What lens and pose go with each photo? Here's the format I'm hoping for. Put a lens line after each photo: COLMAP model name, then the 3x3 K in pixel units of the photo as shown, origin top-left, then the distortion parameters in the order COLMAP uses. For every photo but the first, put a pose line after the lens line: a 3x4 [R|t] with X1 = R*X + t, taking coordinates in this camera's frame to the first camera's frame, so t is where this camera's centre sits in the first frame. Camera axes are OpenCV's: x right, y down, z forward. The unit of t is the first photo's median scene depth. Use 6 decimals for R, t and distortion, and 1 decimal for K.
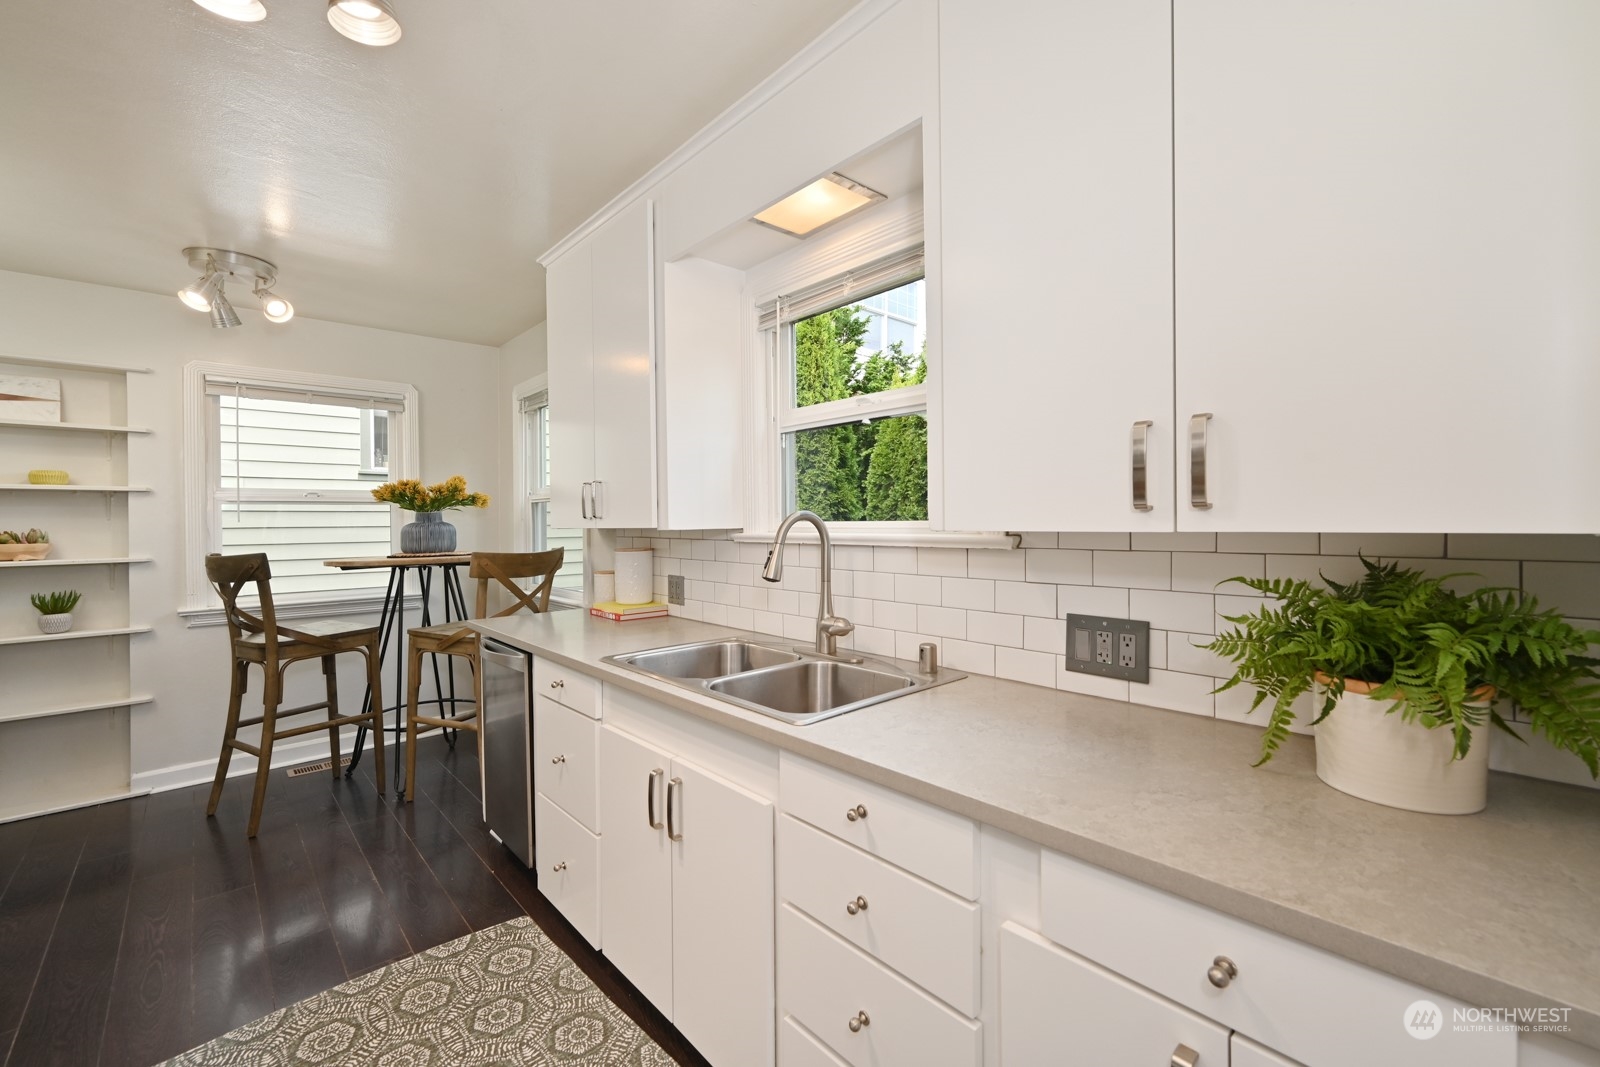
lens RADIAL K [[643.7, 0, 792.8], [0, 643.7, 523.9], [0, 0, 1]] dist [0.000330, 0.000092]
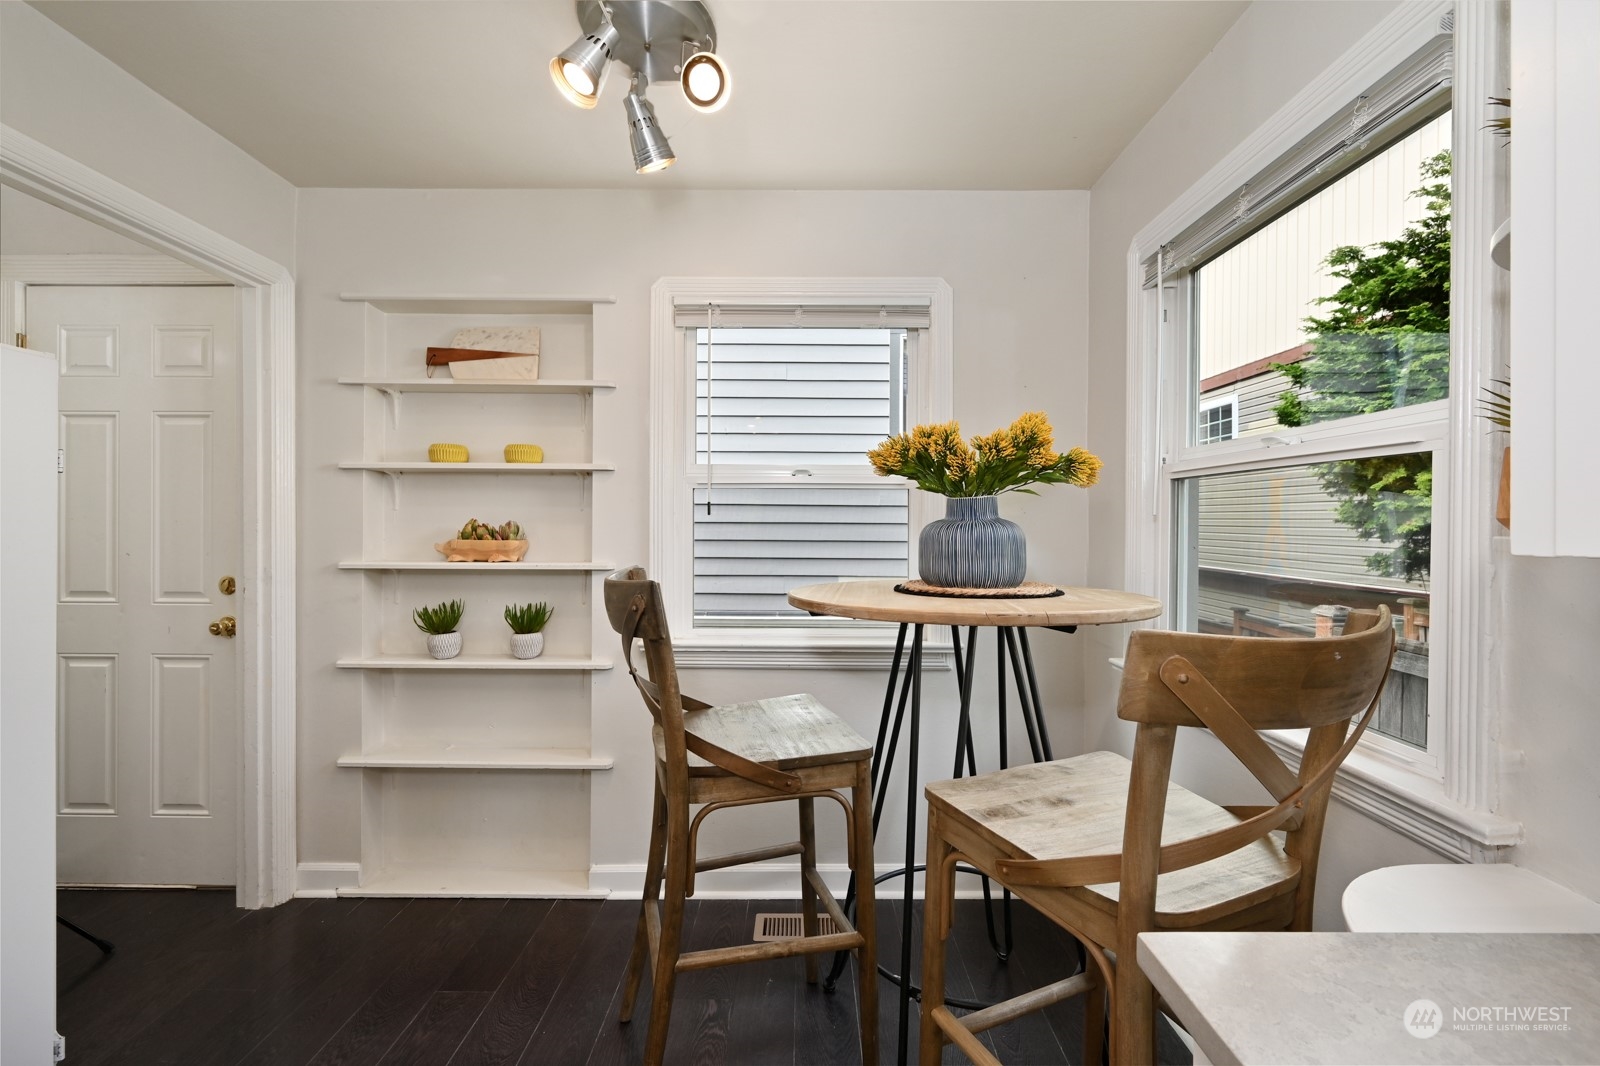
lens RADIAL K [[661.2, 0, 809.6], [0, 661.2, 522.9], [0, 0, 1]] dist [-0.000624, 0.000021]
pose [[0.746007, 0.015224, -0.665764, -0.386281], [-0.016136, 0.999858, 0.004783, 0.000118], [0.665742, 0.007175, 0.746147, 0.653414]]
